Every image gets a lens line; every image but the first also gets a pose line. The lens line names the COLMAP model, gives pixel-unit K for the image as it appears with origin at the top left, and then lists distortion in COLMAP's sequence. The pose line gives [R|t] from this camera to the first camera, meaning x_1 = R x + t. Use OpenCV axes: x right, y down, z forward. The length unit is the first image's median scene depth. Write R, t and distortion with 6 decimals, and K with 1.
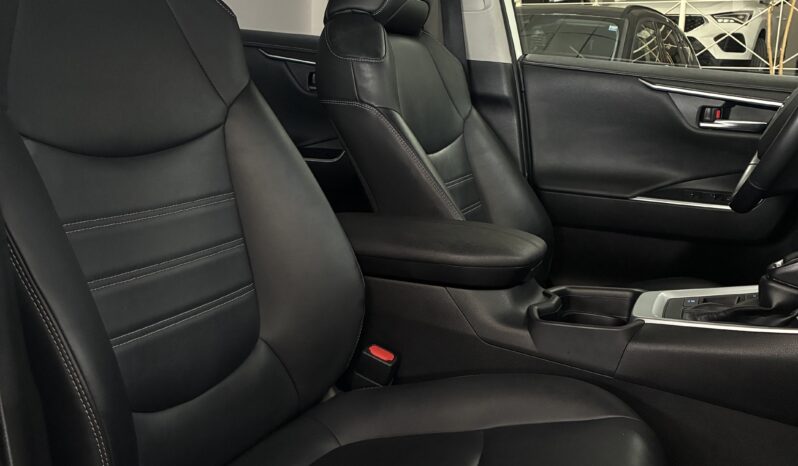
lens RADIAL K [[807.4, 0, 398.5], [0, 807.4, 234.6], [0, 0, 1]] dist [0.024691, 0.000000]
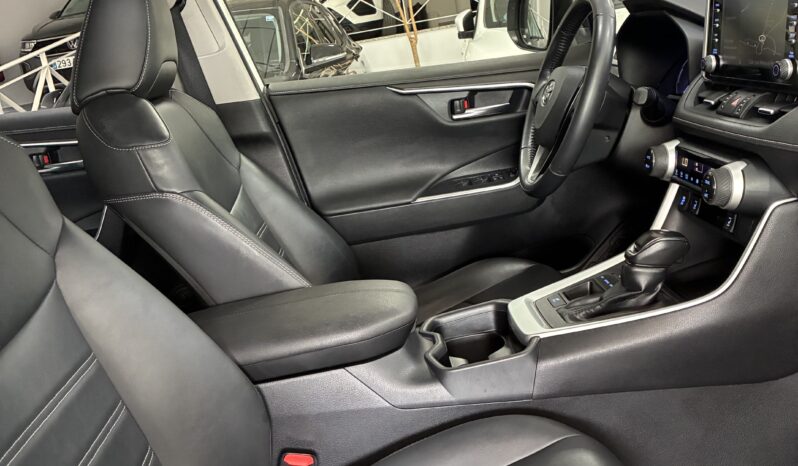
lens RADIAL K [[807.4, 0, 408.3], [0, 807.4, 211.8], [0, 0, 1]] dist [0.024691, 0.000000]
pose [[0.881446, -0.275248, 0.383784, -0.153337], [0.277155, 0.959441, 0.051559, -0.113115], [-0.382410, 0.060921, 0.921982, 0.072302]]
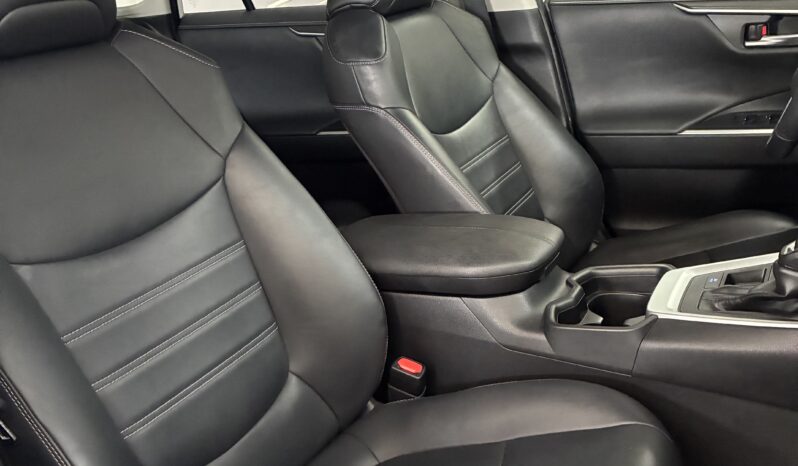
lens RADIAL K [[807.4, 0, 400.3], [0, 807.4, 234.2], [0, 0, 1]] dist [0.024691, 0.000000]
pose [[0.979680, -0.134714, -0.148593, 0.118928], [0.153013, 0.980976, 0.119474, -0.120429], [0.129671, -0.139783, 0.981655, 0.001321]]
